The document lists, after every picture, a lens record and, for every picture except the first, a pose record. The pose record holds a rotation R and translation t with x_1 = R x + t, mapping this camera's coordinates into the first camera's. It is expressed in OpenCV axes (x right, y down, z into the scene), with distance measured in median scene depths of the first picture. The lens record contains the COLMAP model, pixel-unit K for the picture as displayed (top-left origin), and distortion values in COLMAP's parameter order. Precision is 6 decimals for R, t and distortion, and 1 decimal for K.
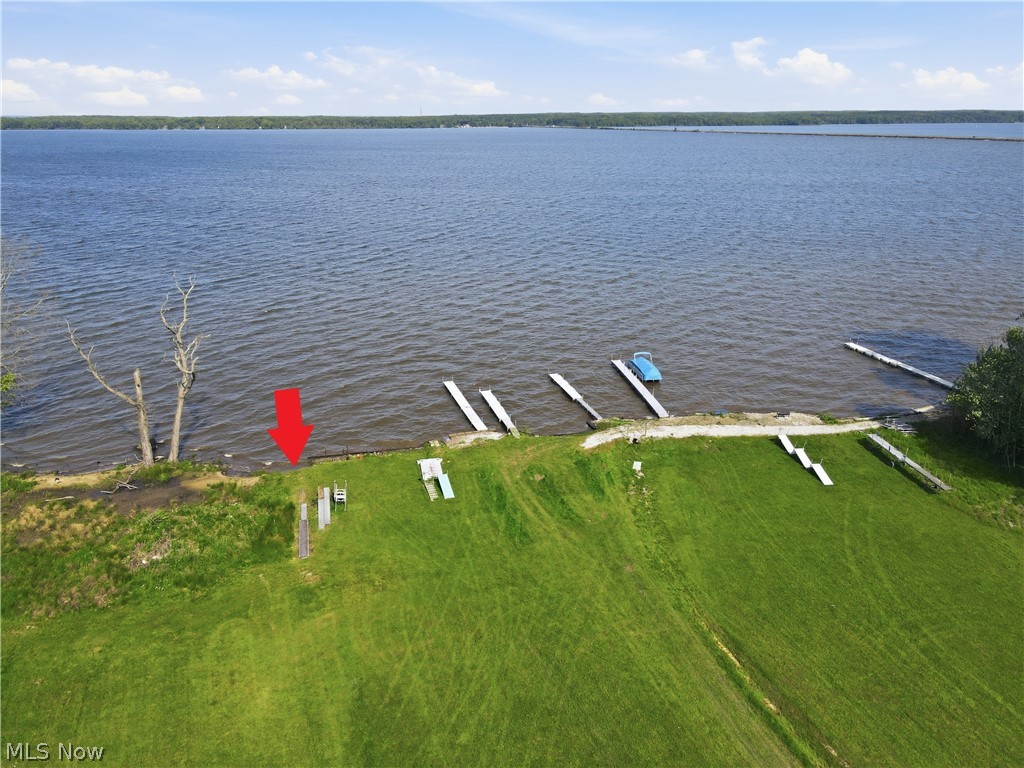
lens RADIAL K [[733.6, 0, 512.0], [0, 733.6, 384.0], [0, 0, 1]] dist [-0.029306, 0.055974]
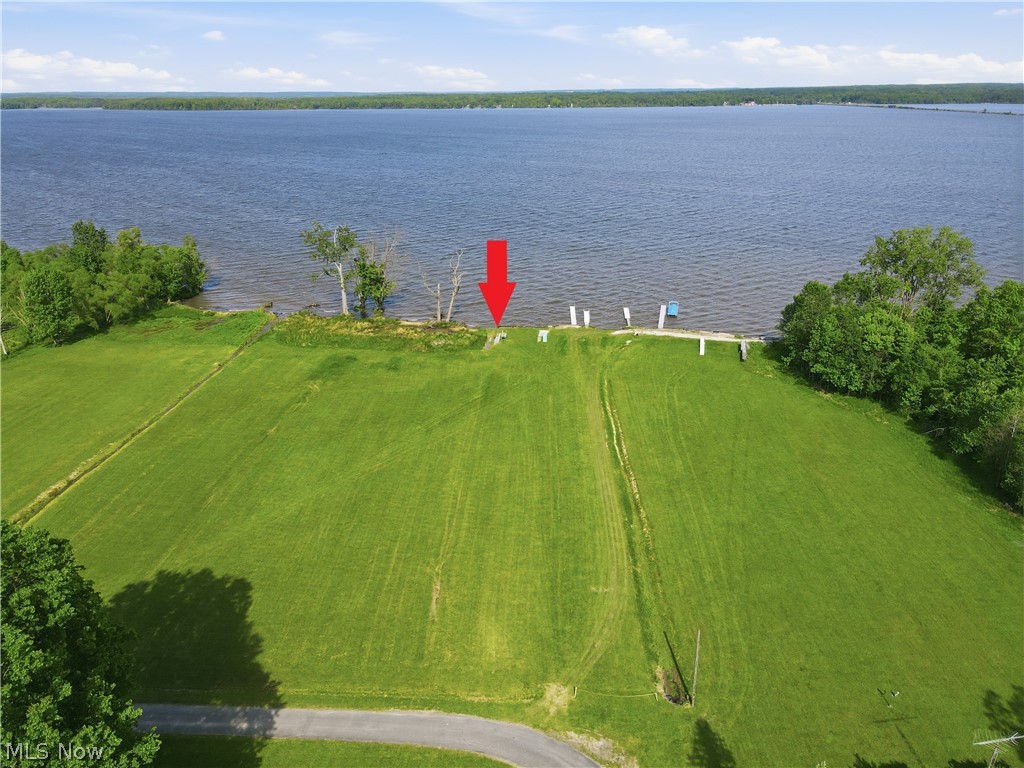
lens RADIAL K [[769.8, 0, 512.0], [0, 769.8, 384.0], [0, 0, 1]] dist [-0.036090, -0.000976]
pose [[0.932768, 0.119381, -0.340135, 0.710369], [-0.110684, 0.992839, 0.044936, 0.185751], [0.343064, -0.004267, 0.939302, -1.498851]]
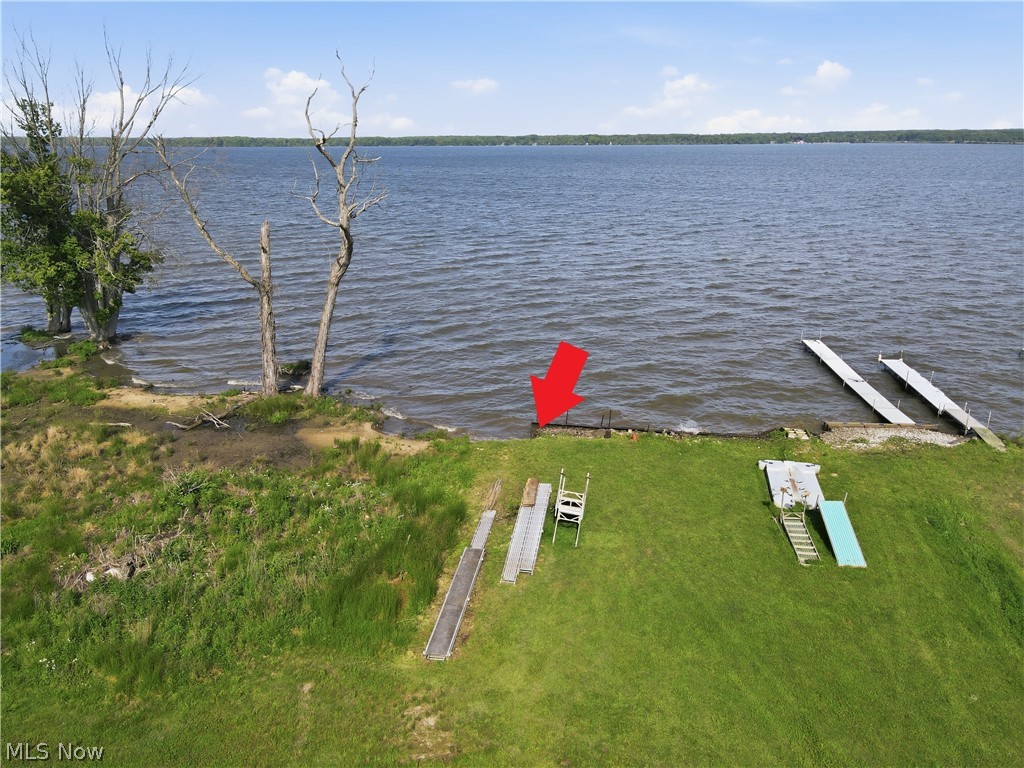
lens RADIAL K [[733.6, 0, 512.0], [0, 733.6, 384.0], [0, 0, 1]] dist [-0.029306, 0.055974]
pose [[0.915549, 0.115544, -0.385253, -0.107224], [-0.127991, 0.991753, -0.006724, 0.085482], [0.381298, 0.055465, 0.922787, 0.567145]]
